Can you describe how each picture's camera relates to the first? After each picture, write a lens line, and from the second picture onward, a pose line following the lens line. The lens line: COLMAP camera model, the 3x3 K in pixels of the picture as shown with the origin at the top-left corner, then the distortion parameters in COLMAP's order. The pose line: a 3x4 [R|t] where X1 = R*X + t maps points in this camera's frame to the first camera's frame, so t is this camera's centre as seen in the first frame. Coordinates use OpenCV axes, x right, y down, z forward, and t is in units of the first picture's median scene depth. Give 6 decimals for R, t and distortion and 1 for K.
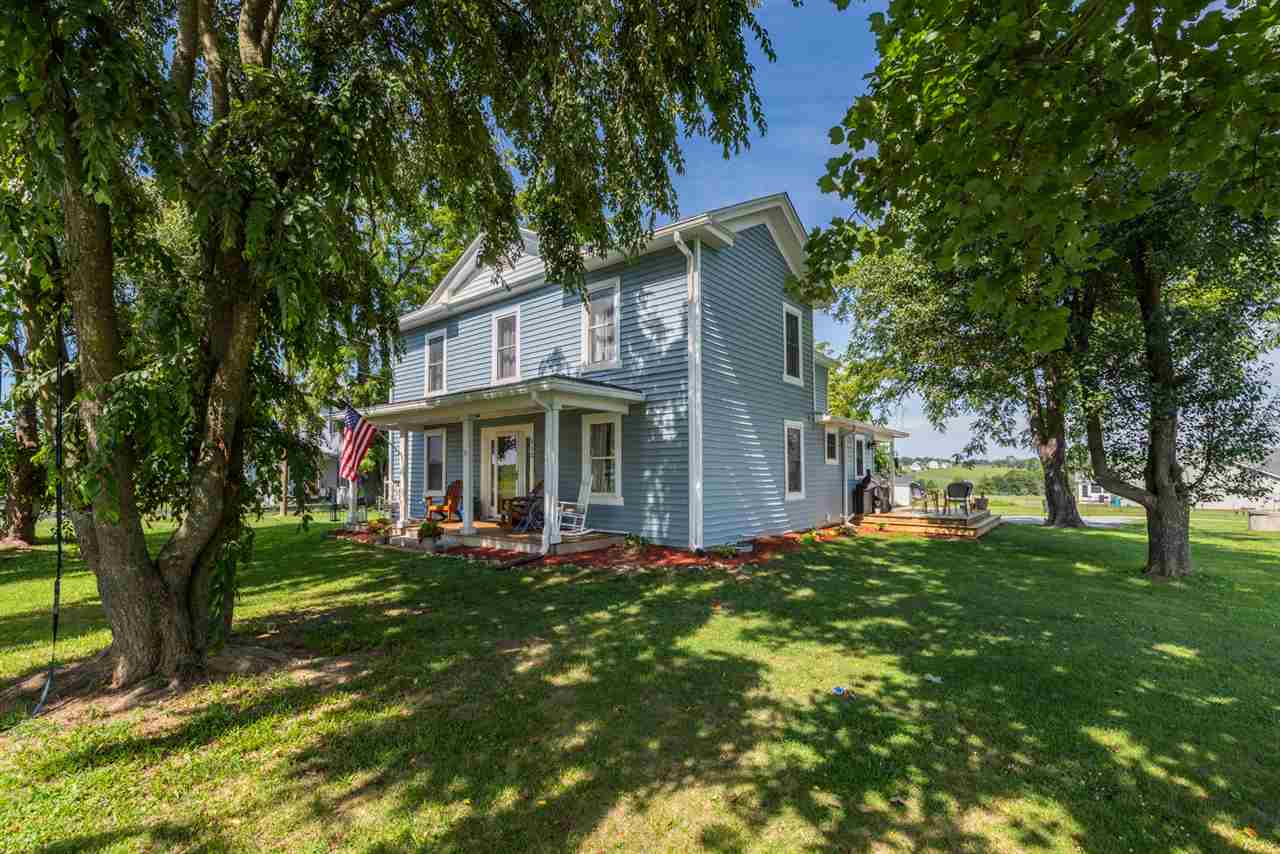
lens RADIAL K [[570.1, 0, 641.2], [0, 570.1, 403.3], [0, 0, 1]] dist [0.000167, 0.000596]
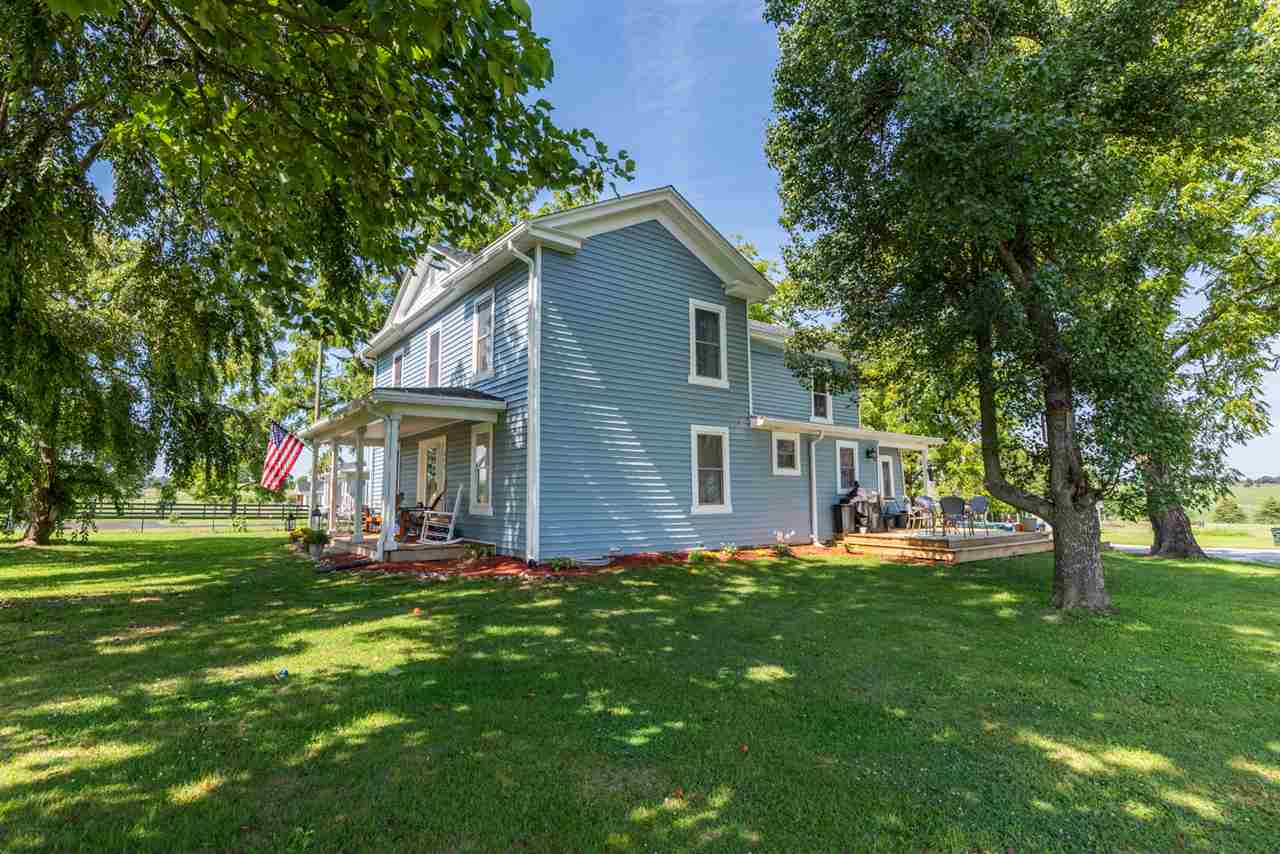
lens RADIAL K [[621.5, 0, 640.4], [0, 621.5, 373.7], [0, 0, 1]] dist [-0.000151, 0.000916]
pose [[0.968885, -0.047609, -0.242891, 0.481785], [0.030173, 0.996726, -0.075010, 0.022161], [0.245667, 0.065348, 0.967149, 0.004993]]
